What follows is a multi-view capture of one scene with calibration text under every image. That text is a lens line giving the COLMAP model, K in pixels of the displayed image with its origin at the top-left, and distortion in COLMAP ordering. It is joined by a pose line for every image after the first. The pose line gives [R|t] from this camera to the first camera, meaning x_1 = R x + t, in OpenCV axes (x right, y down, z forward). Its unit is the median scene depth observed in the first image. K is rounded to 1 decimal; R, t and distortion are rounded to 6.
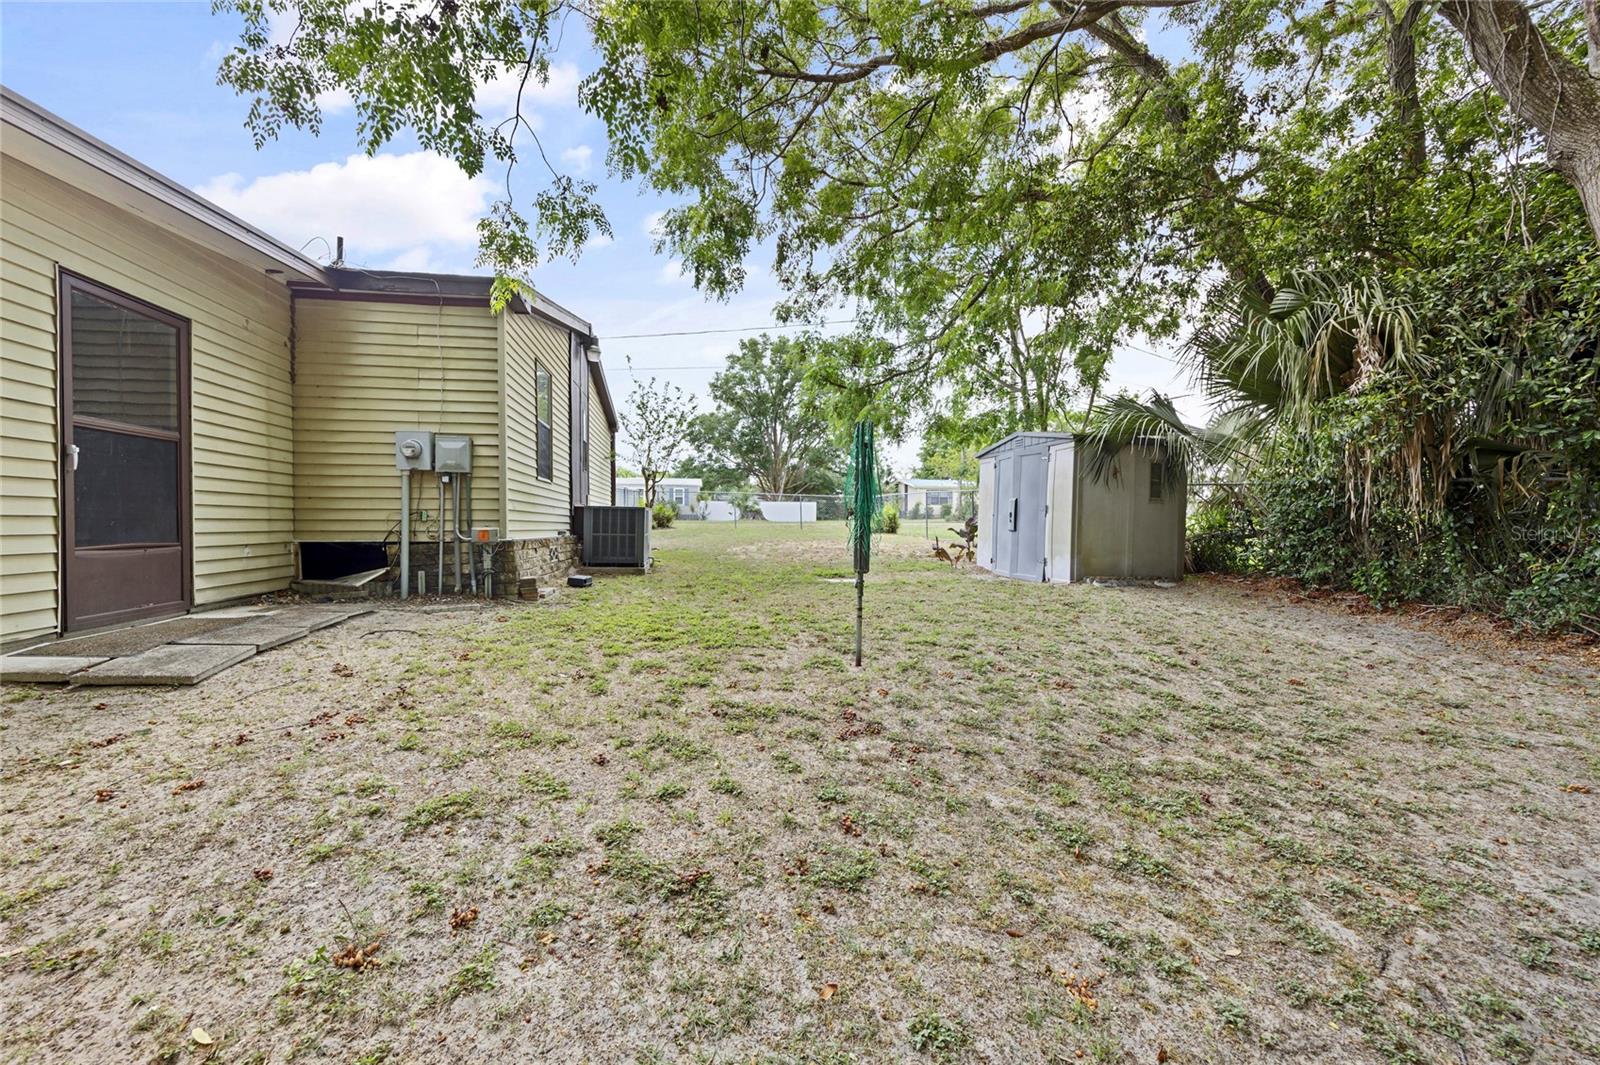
lens RADIAL K [[605.6, 0, 792.7], [0, 605.6, 530.1], [0, 0, 1]] dist [-0.003458, 0.000006]
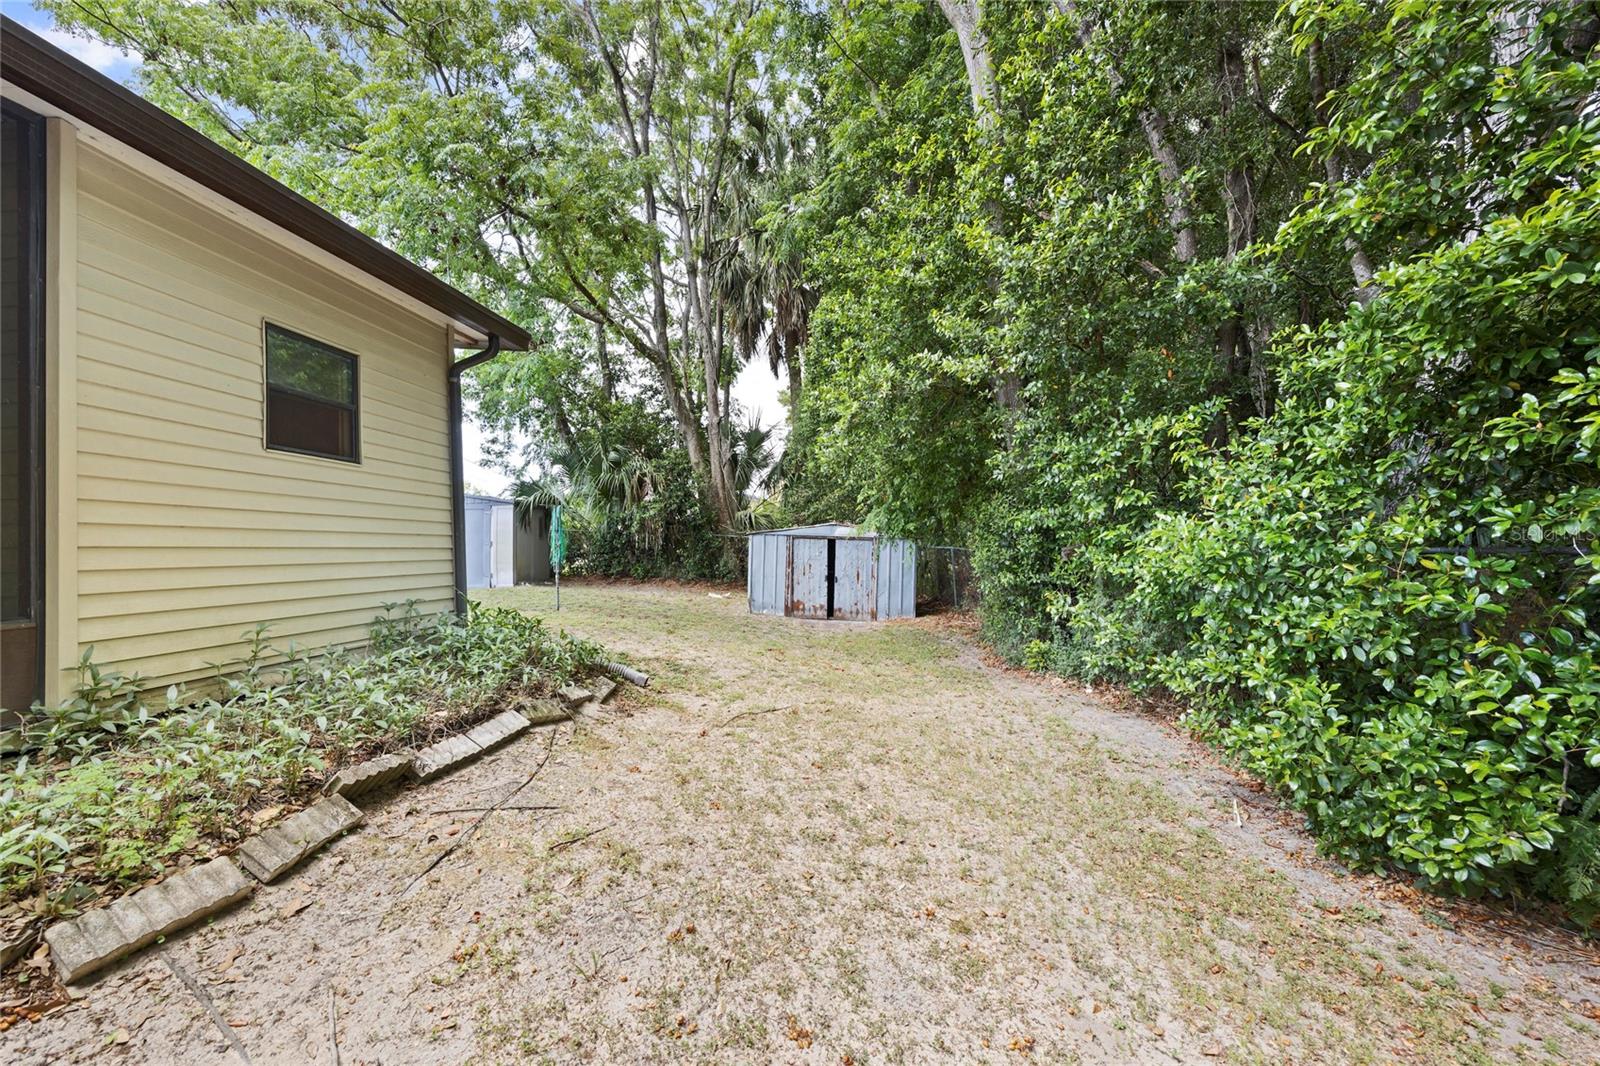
lens RADIAL K [[605.6, 0, 800.4], [0, 605.6, 540.9], [0, 0, 1]] dist [-0.003458, 0.000006]
pose [[0.293384, -0.002578, 0.955991, -1.673612], [0.028651, 0.999571, -0.006097, -0.013375], [-0.955565, 0.029178, 0.293332, -0.518409]]
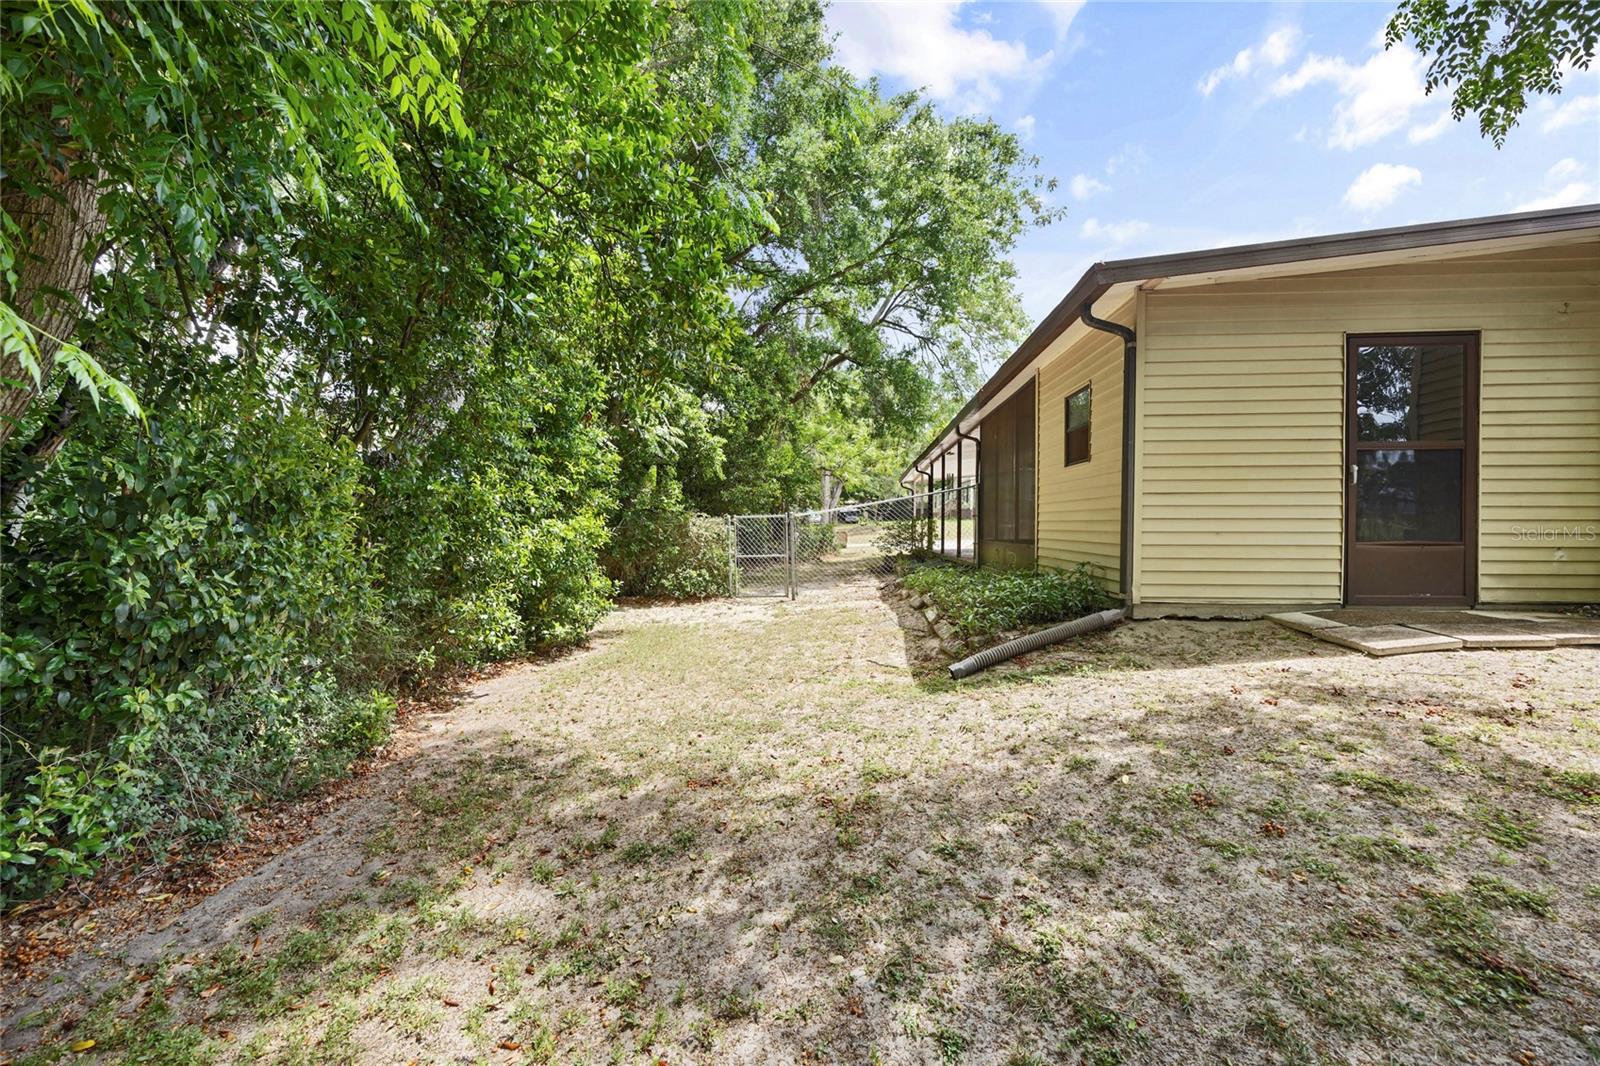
lens RADIAL K [[605.6, 0, 799.9], [0, 605.6, 528.6], [0, 0, 1]] dist [-0.003458, 0.000006]
pose [[-0.251095, 0.002688, -0.967959, 0.321566], [-0.012749, 0.999900, 0.006084, 0.005201], [0.967879, 0.013868, -0.251035, 0.120449]]
